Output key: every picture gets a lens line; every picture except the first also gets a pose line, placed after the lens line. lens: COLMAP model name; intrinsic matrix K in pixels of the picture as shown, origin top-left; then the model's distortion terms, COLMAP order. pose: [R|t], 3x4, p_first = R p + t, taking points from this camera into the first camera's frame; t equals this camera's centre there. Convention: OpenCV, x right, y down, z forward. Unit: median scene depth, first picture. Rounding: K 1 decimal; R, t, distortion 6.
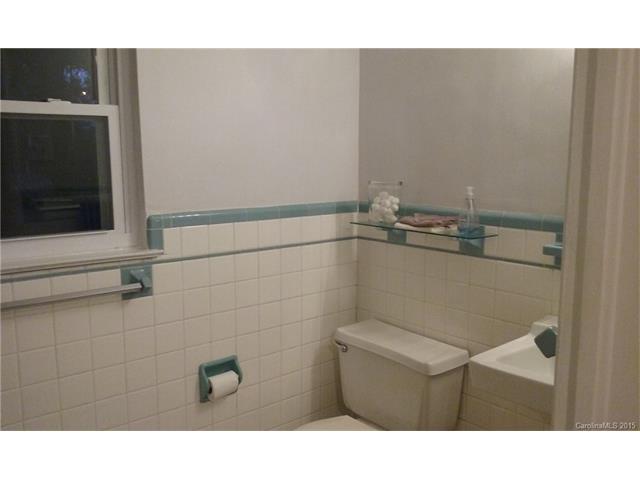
lens RADIAL K [[588.5, 0, 319.2], [0, 588.5, 241.5], [0, 0, 1]] dist [0.019469, 0.000000]
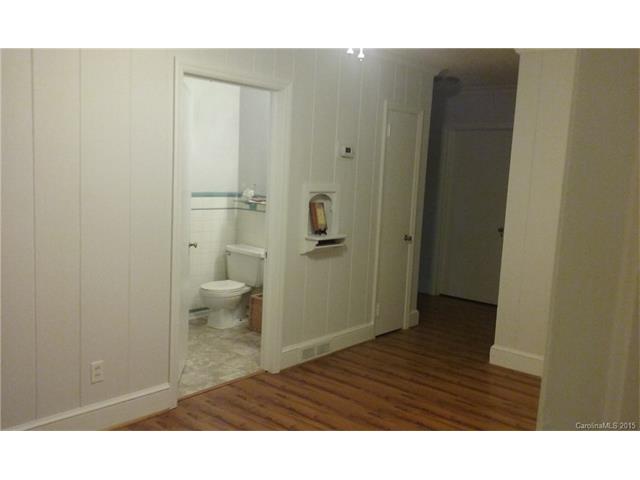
lens RADIAL K [[588.5, 0, 322.9], [0, 588.5, 239.7], [0, 0, 1]] dist [0.019469, 0.000000]
pose [[0.985643, 0.024083, 0.167118, 0.016287], [-0.020232, 0.999490, -0.024709, 0.170842], [-0.167628, 0.020974, 0.985627, -1.342513]]
